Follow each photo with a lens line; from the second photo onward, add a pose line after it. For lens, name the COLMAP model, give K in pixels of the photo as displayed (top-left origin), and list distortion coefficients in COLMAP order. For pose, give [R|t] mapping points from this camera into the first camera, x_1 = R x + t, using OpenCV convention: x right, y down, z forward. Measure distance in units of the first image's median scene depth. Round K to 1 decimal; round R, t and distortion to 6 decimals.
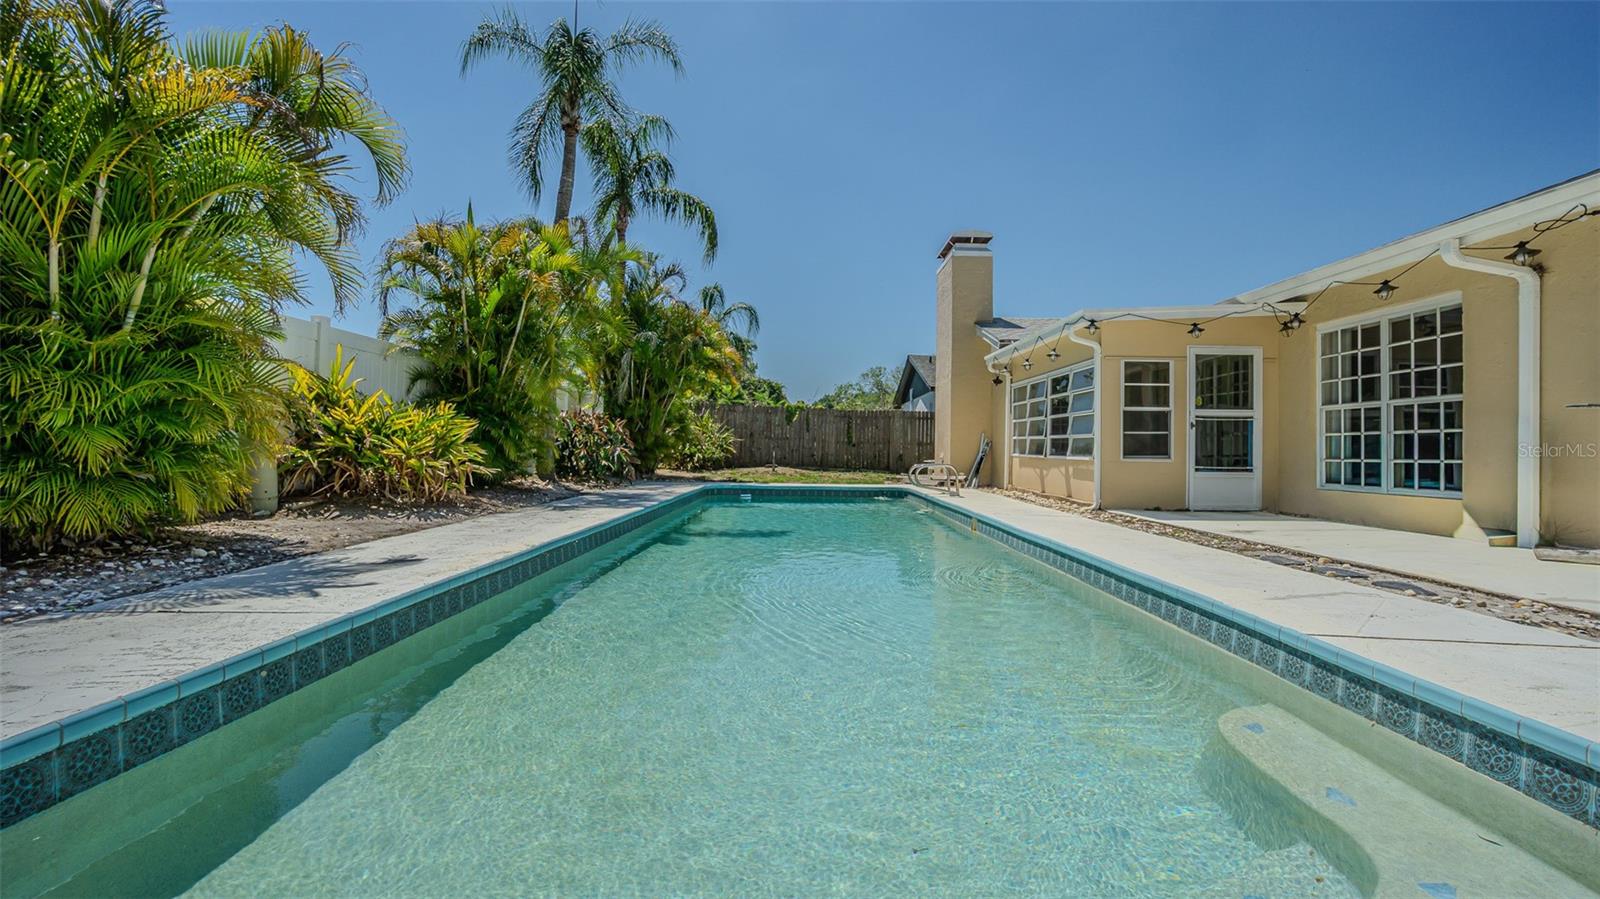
lens RADIAL K [[706.9, 0, 800.0], [0, 706.9, 449.5], [0, 0, 1]] dist [-0.061940, 0.033499]
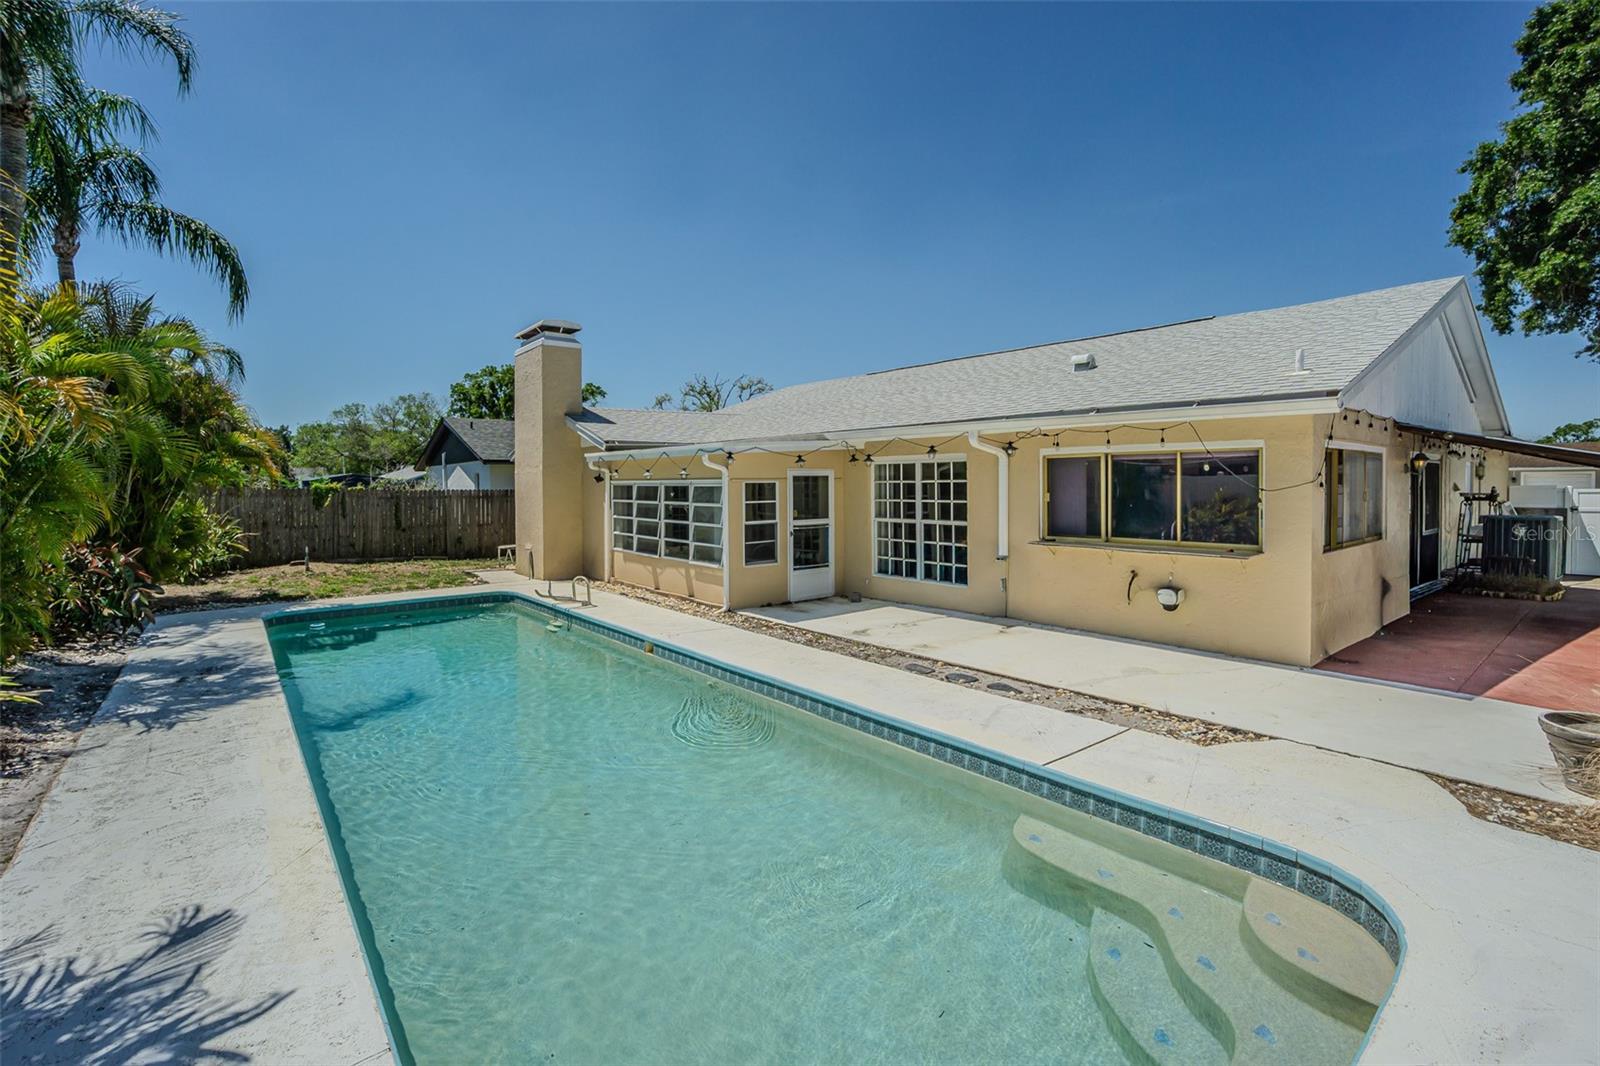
lens RADIAL K [[719.8, 0, 782.5], [0, 719.8, 479.6], [0, 0, 1]] dist [-0.047473, 0.024609]
pose [[0.771849, -0.012077, 0.635691, -0.253922], [0.014572, 0.999893, 0.001302, -0.132147], [-0.635638, 0.008259, 0.771943, 0.028782]]
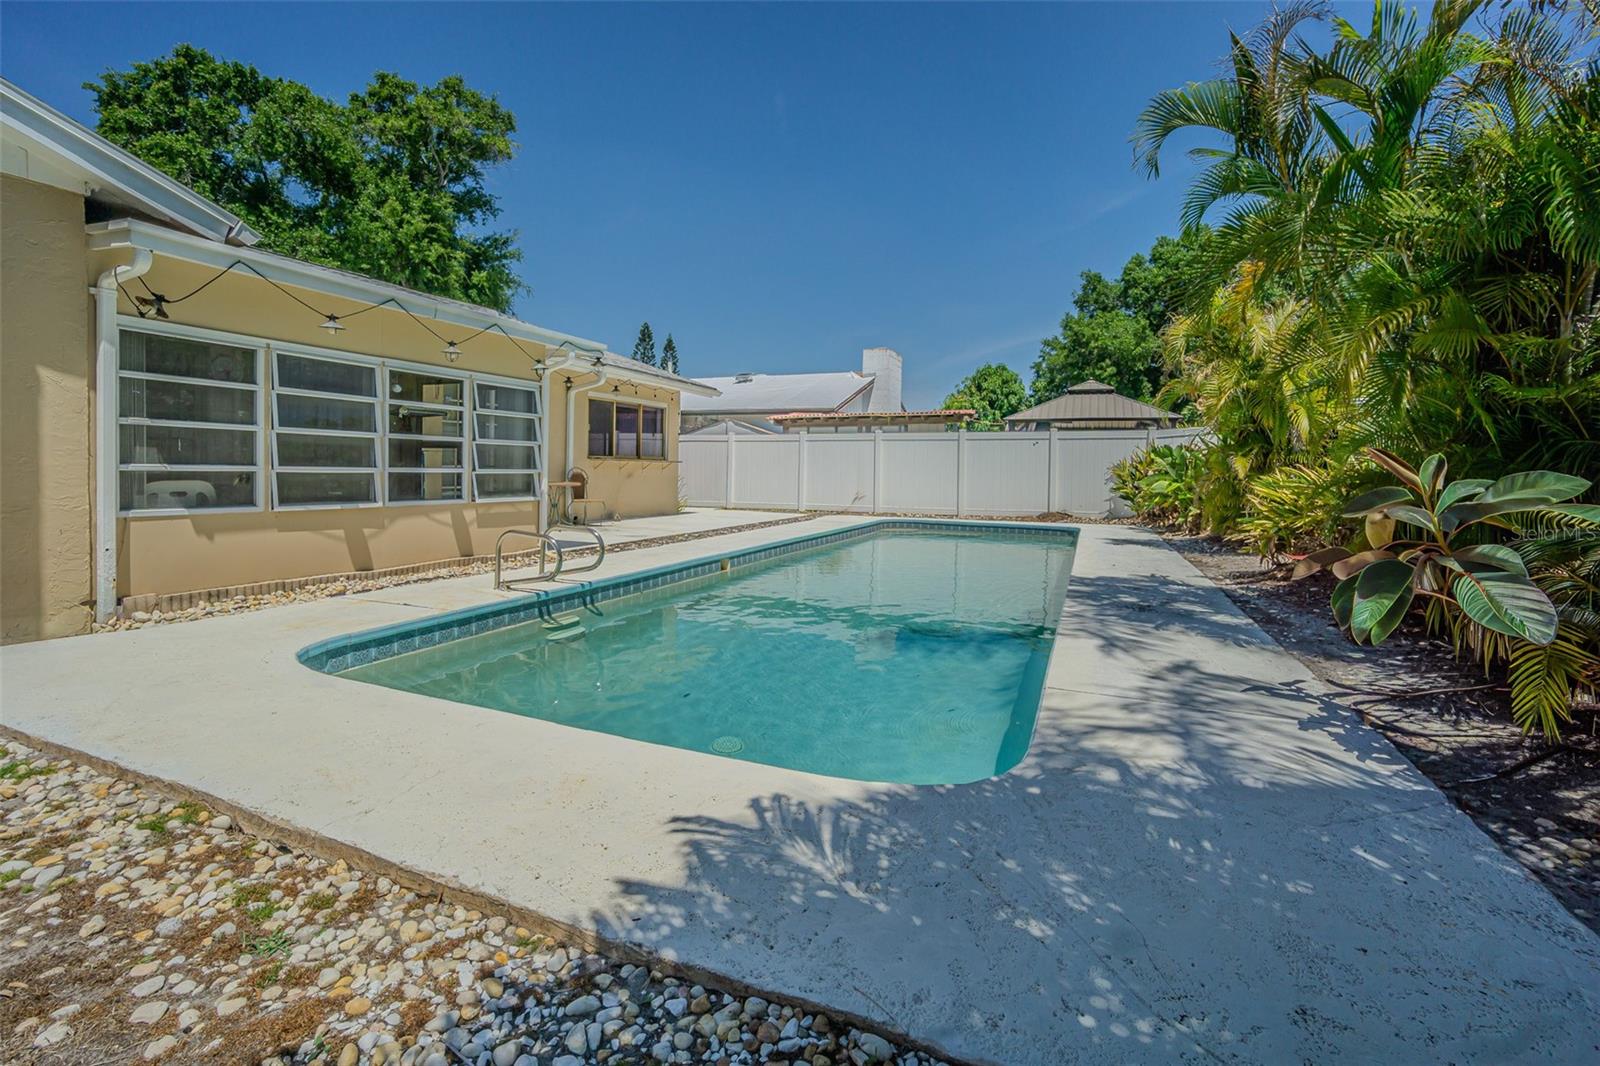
lens RADIAL K [[719.8, 0, 782.5], [0, 719.8, 479.6], [0, 0, 1]] dist [-0.047473, 0.024609]
pose [[-0.916220, -0.031015, 0.399474, -0.214315], [-0.024352, 0.999467, 0.021747, -0.036156], [-0.399936, 0.010197, -0.916486, 1.726392]]
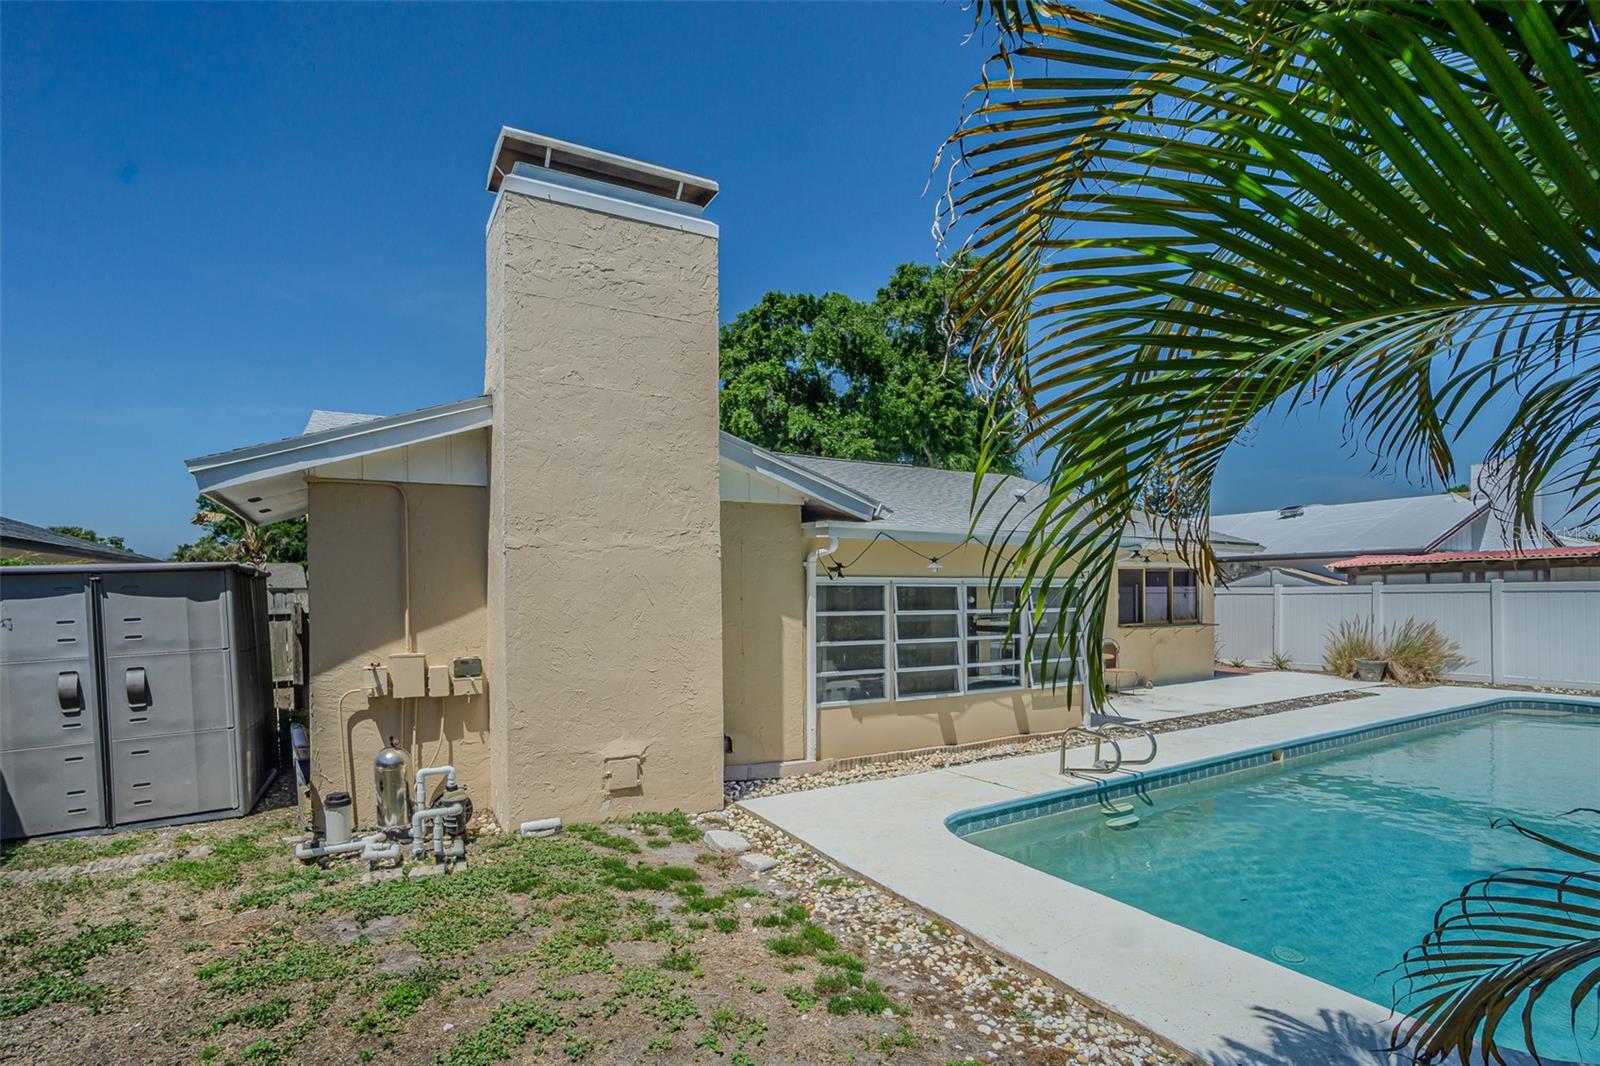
lens RADIAL K [[761.7, 0, 801.8], [0, 761.7, 604.7], [0, 0, 1]] dist [-0.066199, 0.051331]
pose [[-0.501675, -0.012395, 0.864967, -0.286508], [0.011515, 0.999713, 0.021005, -0.119657], [-0.864979, 0.020498, -0.501389, 1.887263]]
